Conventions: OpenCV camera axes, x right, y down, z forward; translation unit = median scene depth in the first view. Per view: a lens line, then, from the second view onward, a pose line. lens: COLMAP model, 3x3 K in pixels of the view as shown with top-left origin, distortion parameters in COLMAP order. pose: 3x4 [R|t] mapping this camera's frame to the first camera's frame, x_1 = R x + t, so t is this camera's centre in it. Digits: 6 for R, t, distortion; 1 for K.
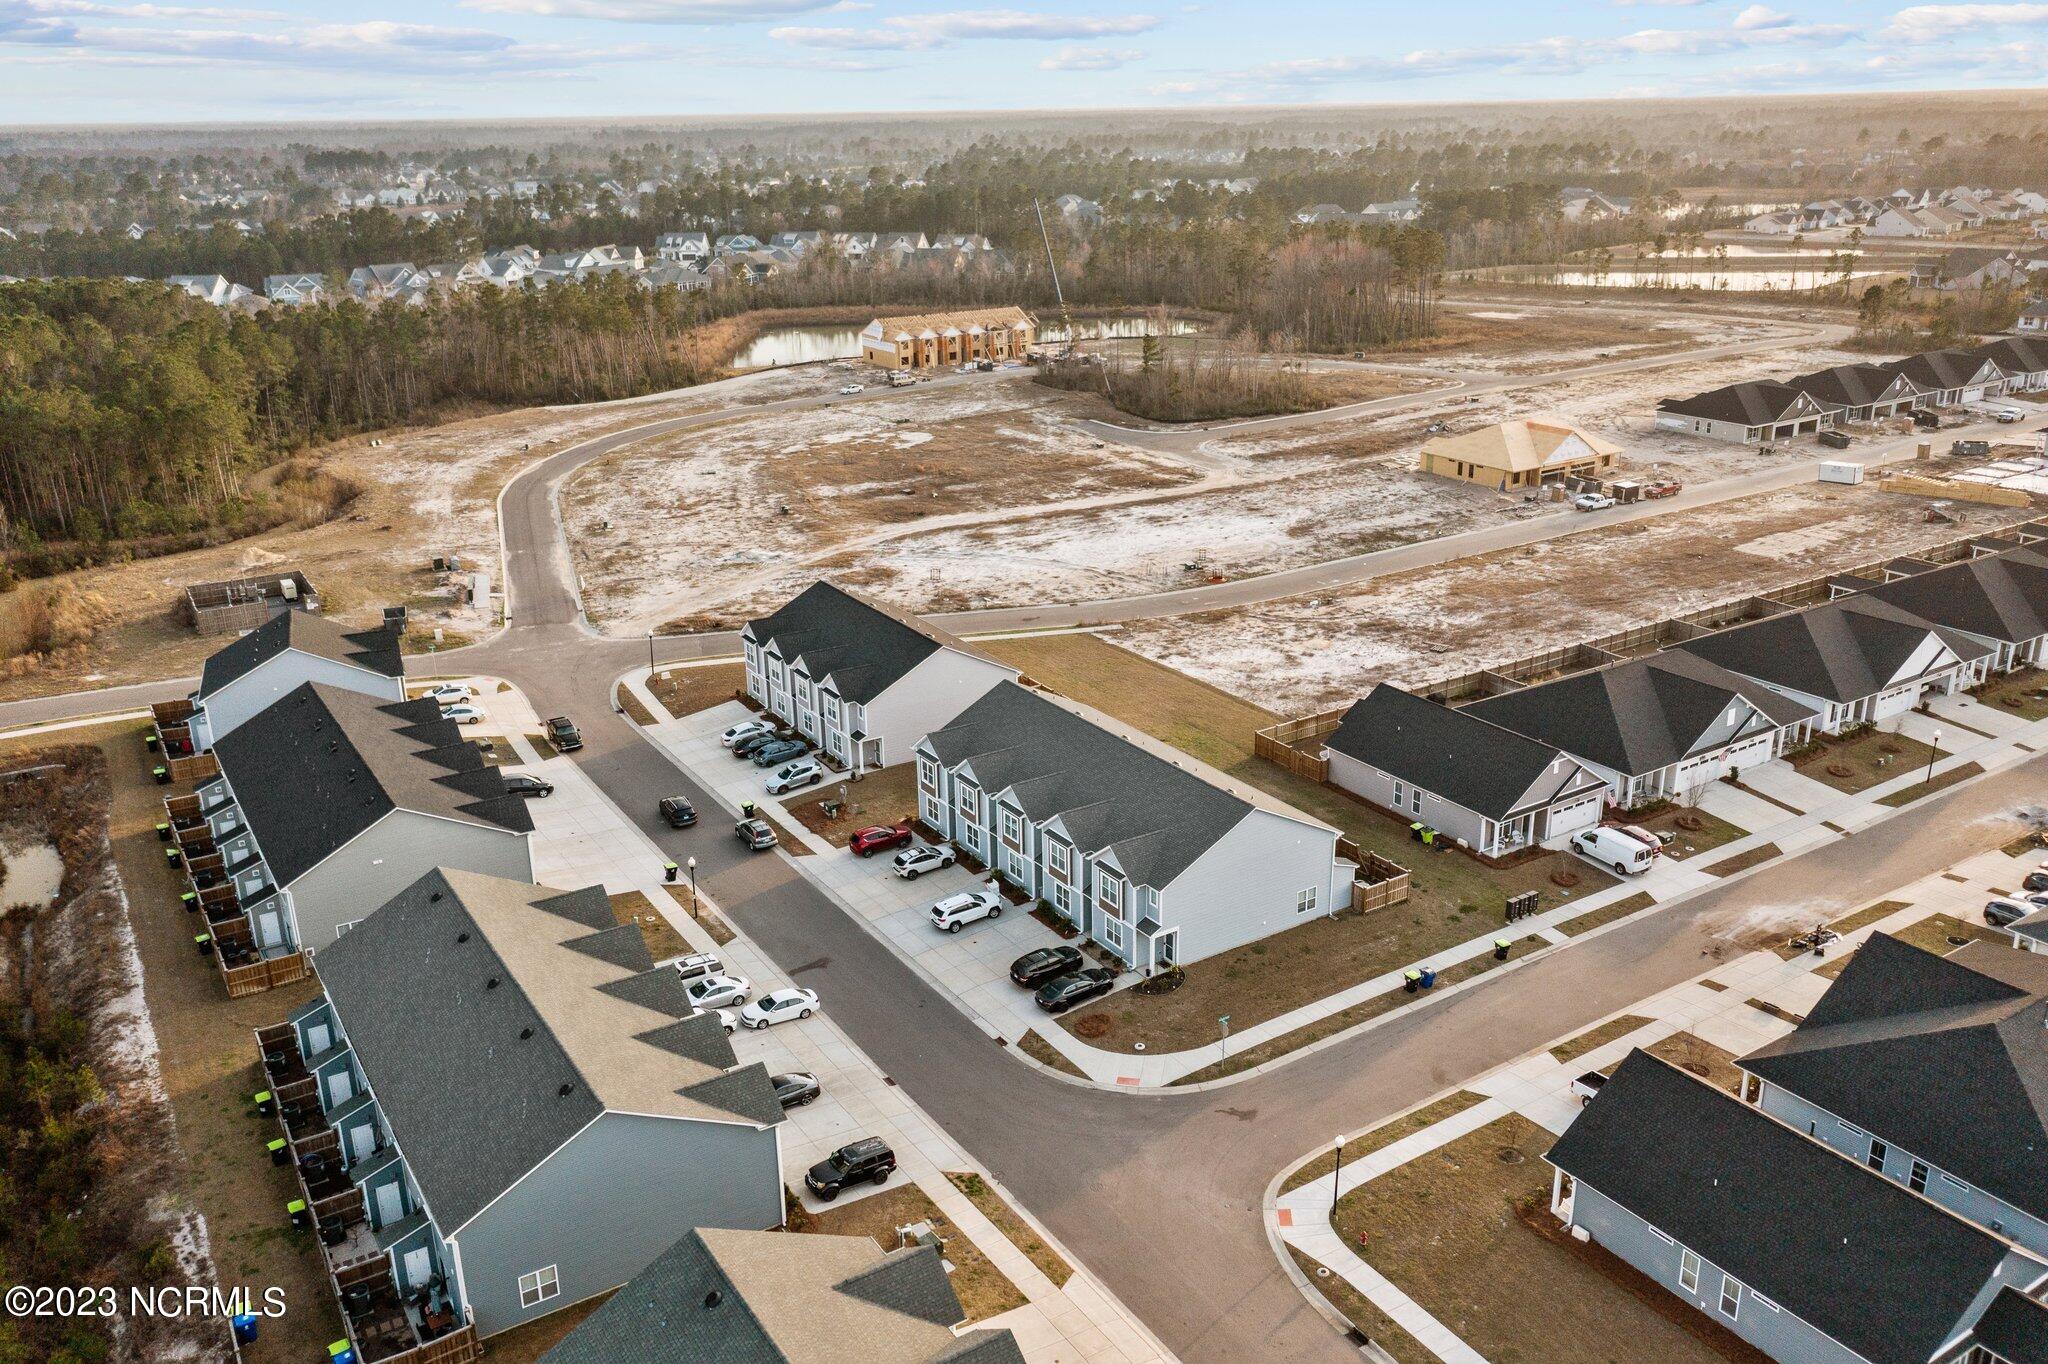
lens RADIAL K [[1615.2, 0, 1024.0], [0, 1615.2, 682.0], [0, 0, 1]] dist [0.006644, 0.001325]
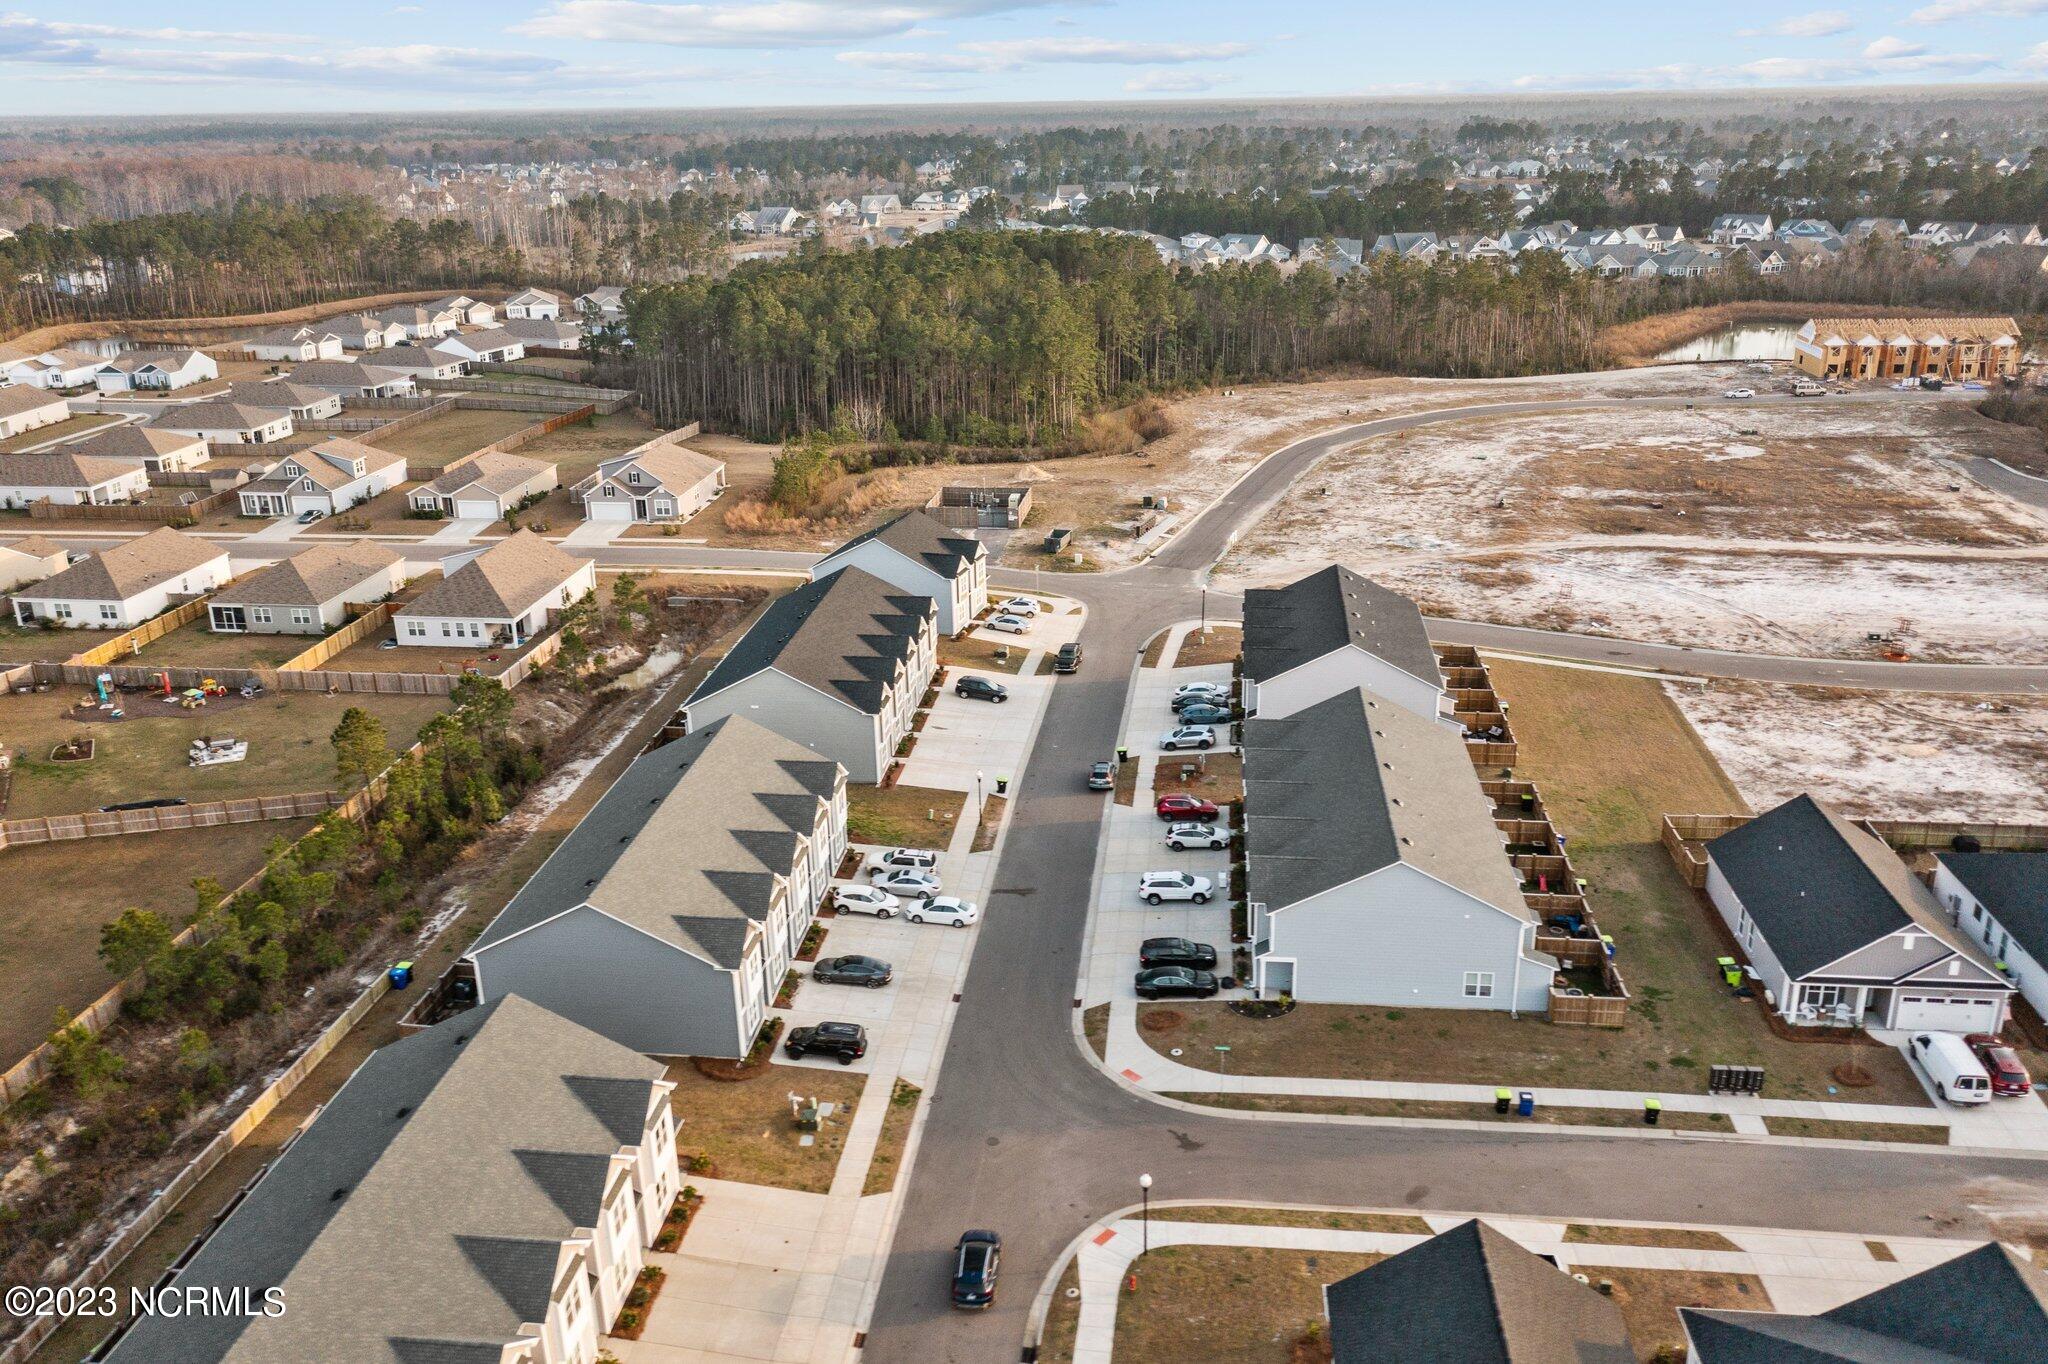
lens RADIAL K [[1615.2, 0, 1024.0], [0, 1615.2, 682.0], [0, 0, 1]] dist [0.006644, 0.001325]
pose [[0.777637, 0.213656, -0.591297, 0.310797], [-0.204418, 0.975309, 0.083575, -0.033860], [0.594554, 0.055881, 0.802112, 0.082346]]
